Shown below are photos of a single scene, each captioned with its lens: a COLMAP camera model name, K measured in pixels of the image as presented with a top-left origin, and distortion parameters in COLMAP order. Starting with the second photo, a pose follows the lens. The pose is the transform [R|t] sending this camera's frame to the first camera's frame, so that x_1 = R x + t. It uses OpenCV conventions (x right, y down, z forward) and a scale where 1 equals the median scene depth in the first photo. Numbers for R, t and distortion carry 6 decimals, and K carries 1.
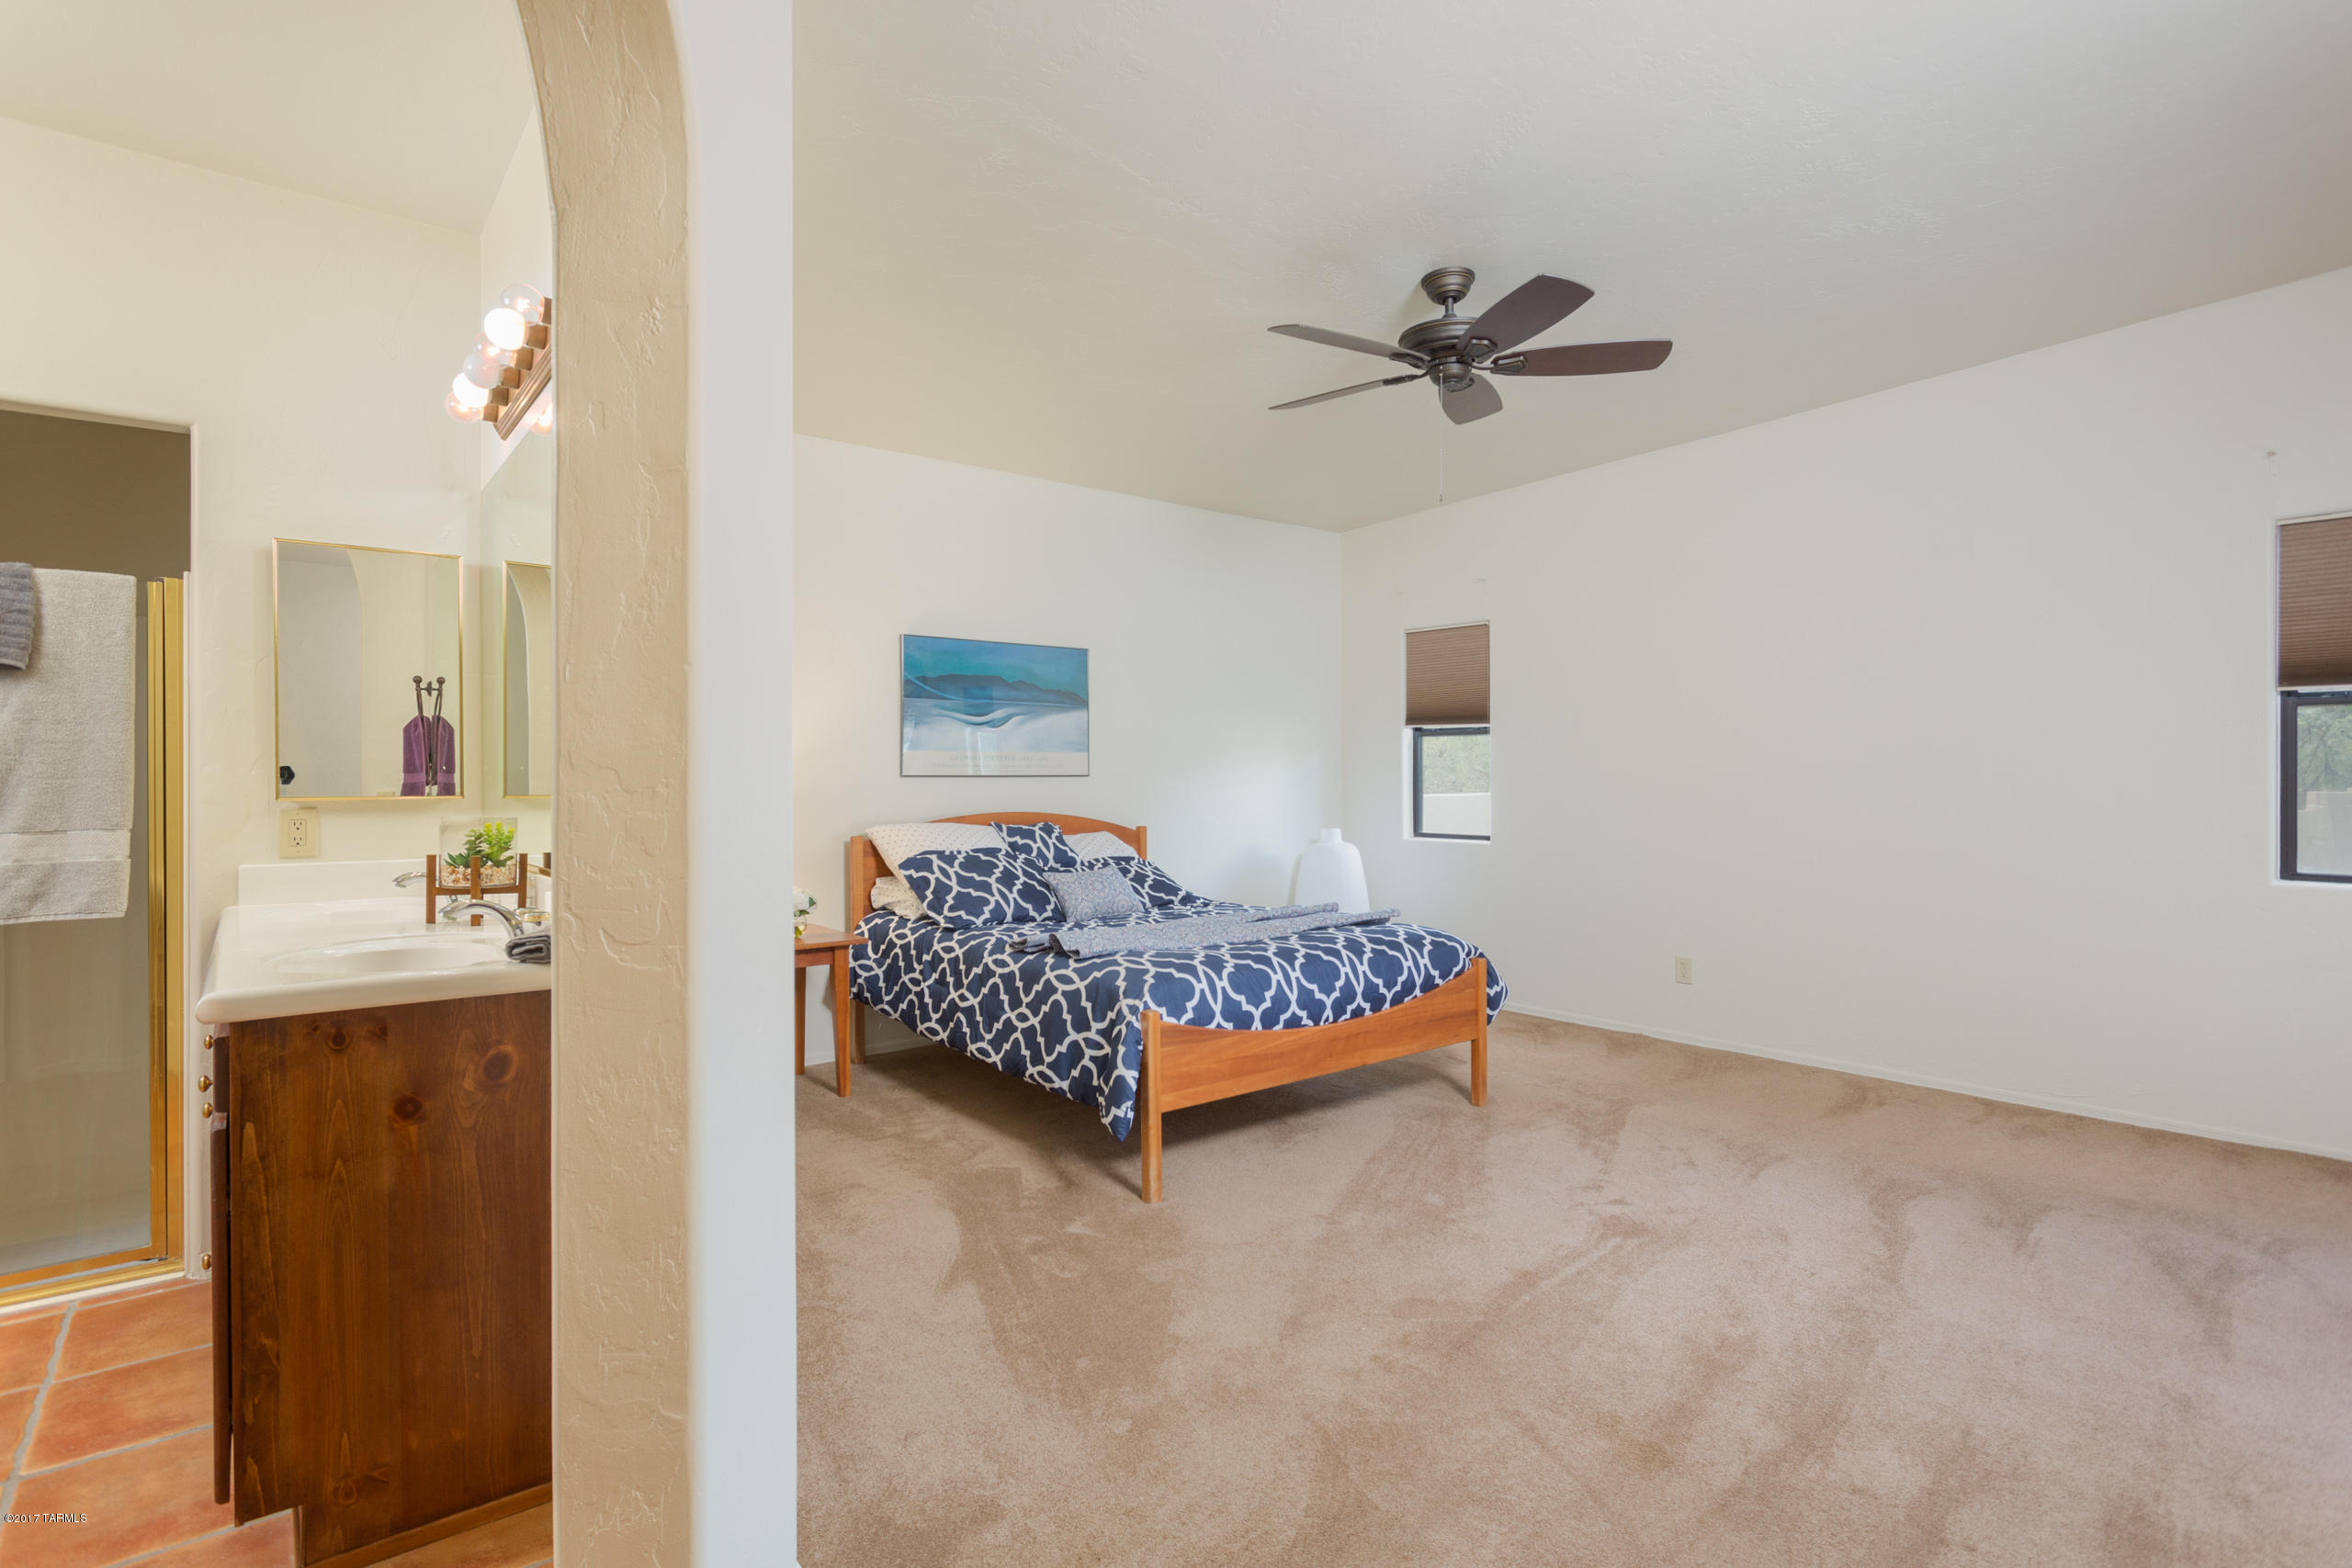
lens RADIAL K [[1199.5, 0, 1189.4], [0, 1199.5, 775.9], [0, 0, 1]] dist [0.002108, -0.001265]
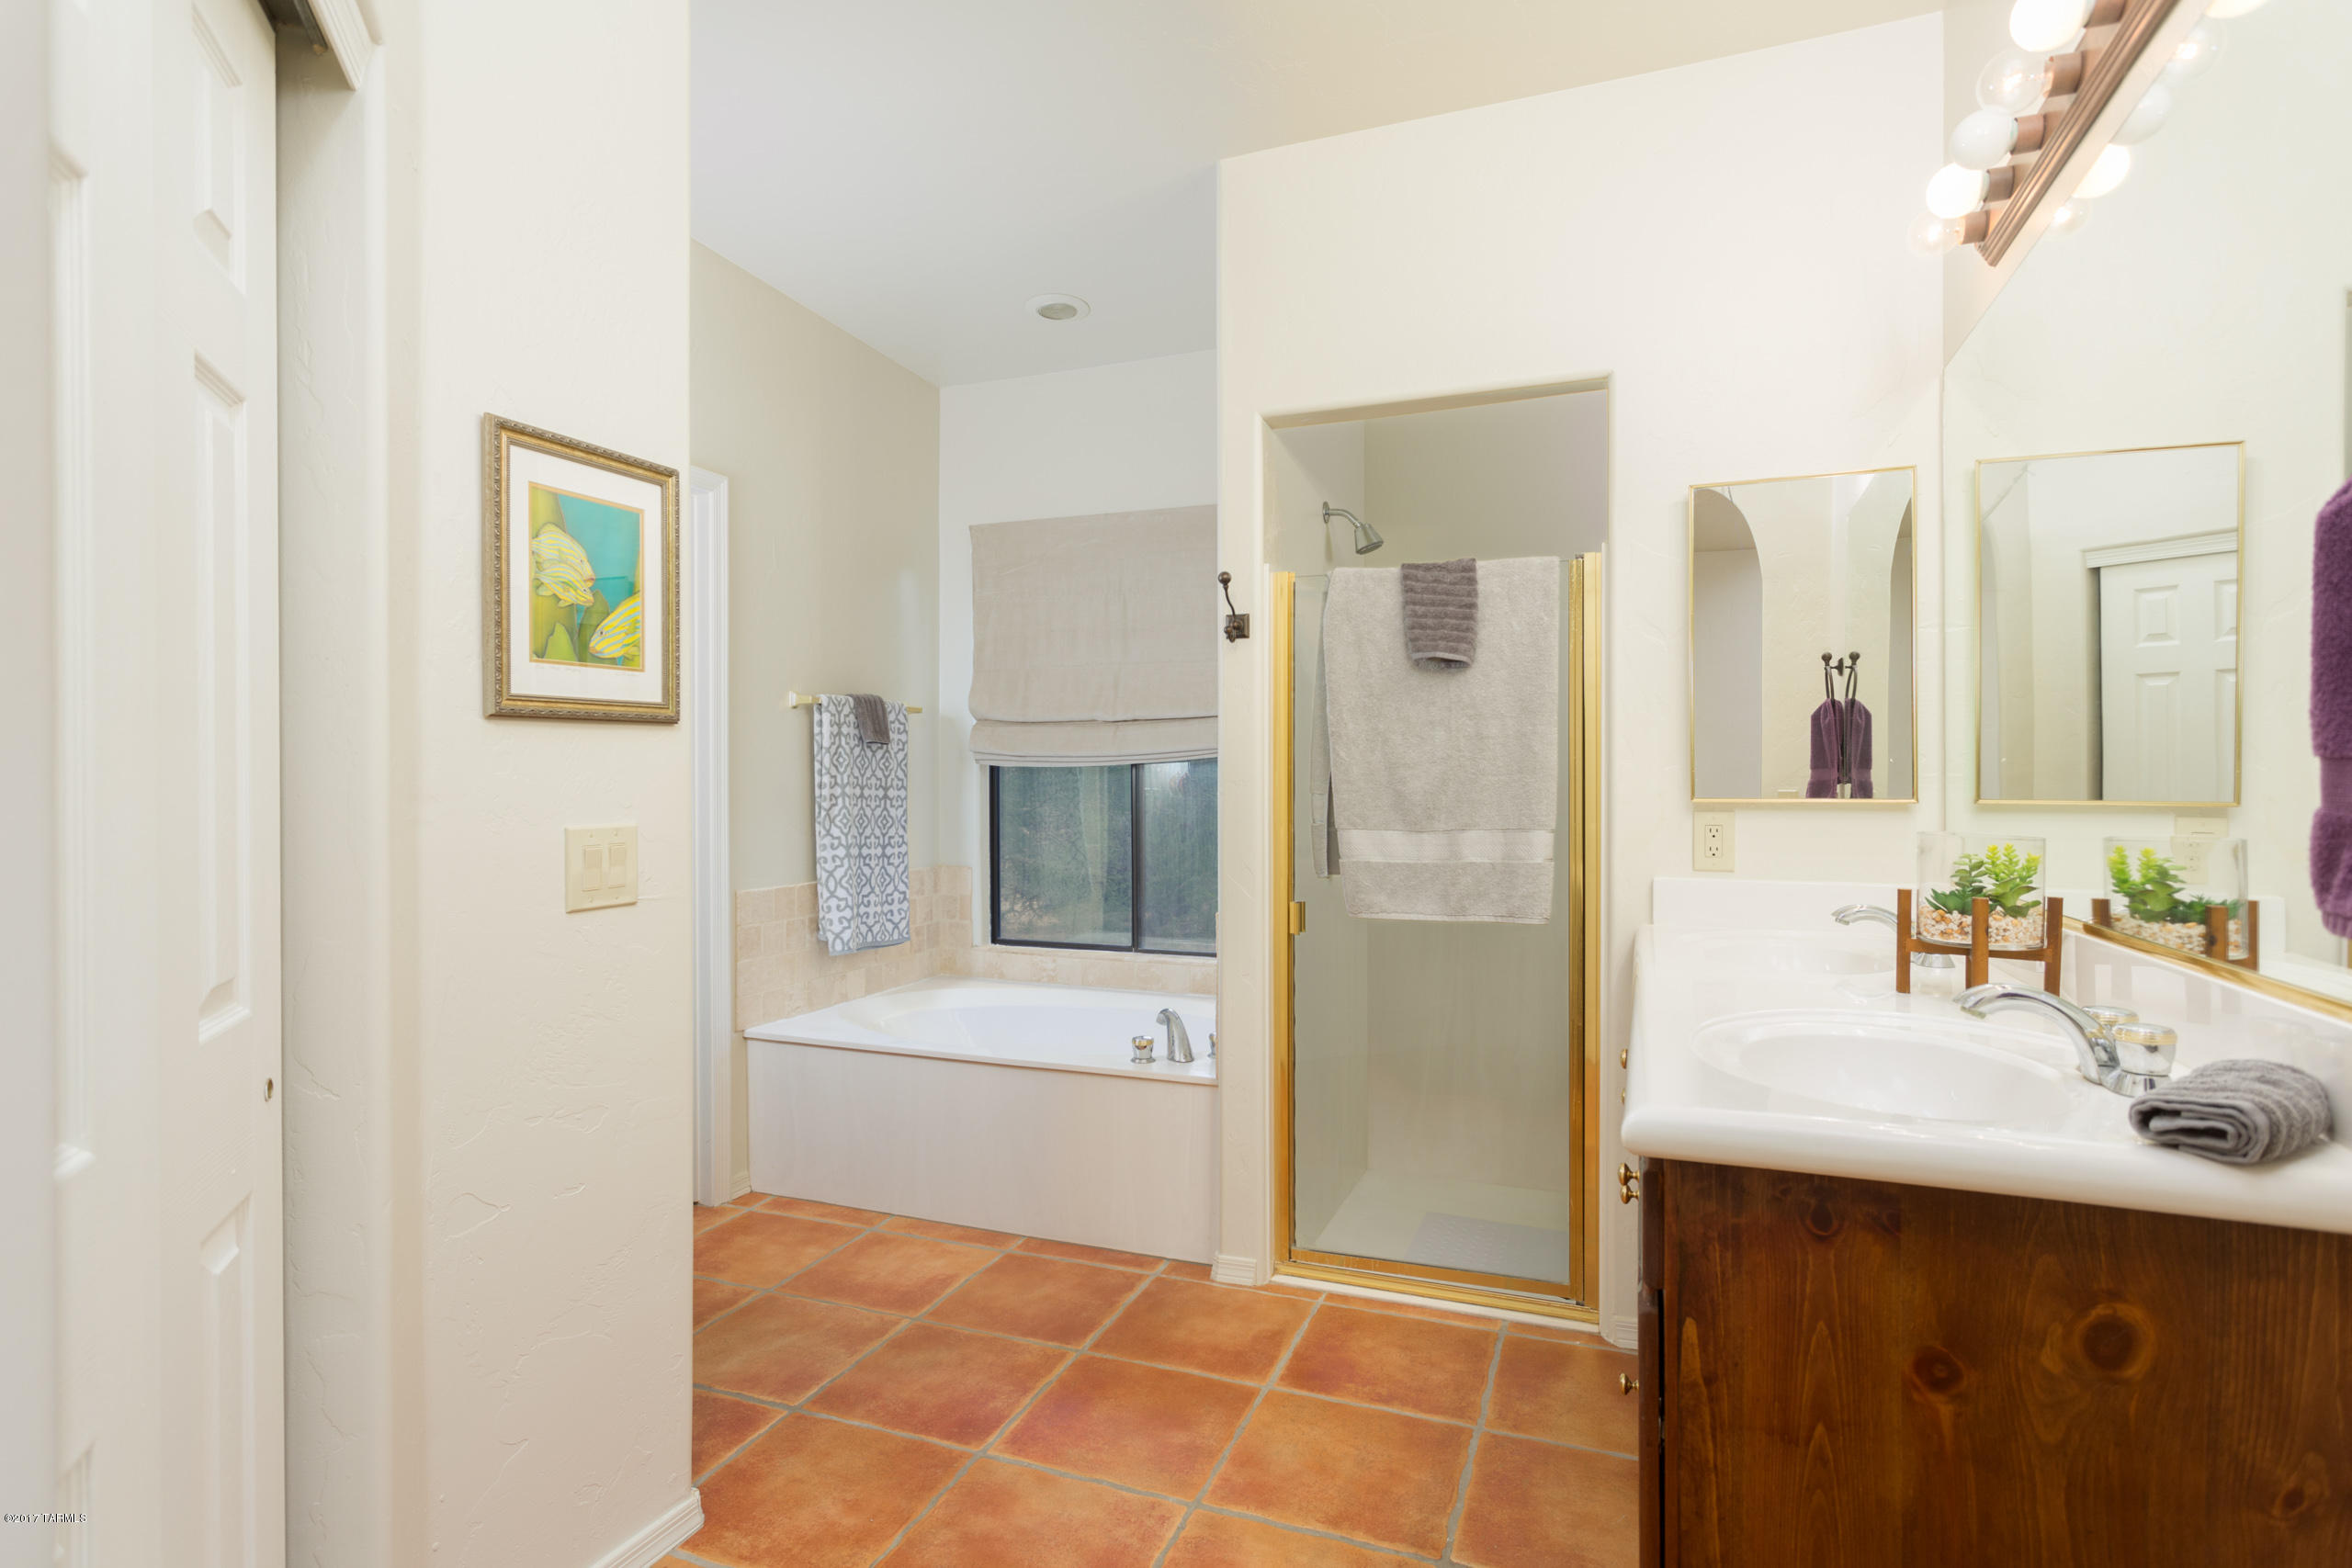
lens RADIAL K [[1199.5, 0, 1179.9], [0, 1199.5, 778.1], [0, 0, 1]] dist [0.002108, -0.001265]
pose [[0.514553, 0.003801, -0.857450, -0.267294], [-0.001619, 0.999993, 0.003461, 0.002559], [0.857457, -0.000393, 0.514556, 0.312593]]
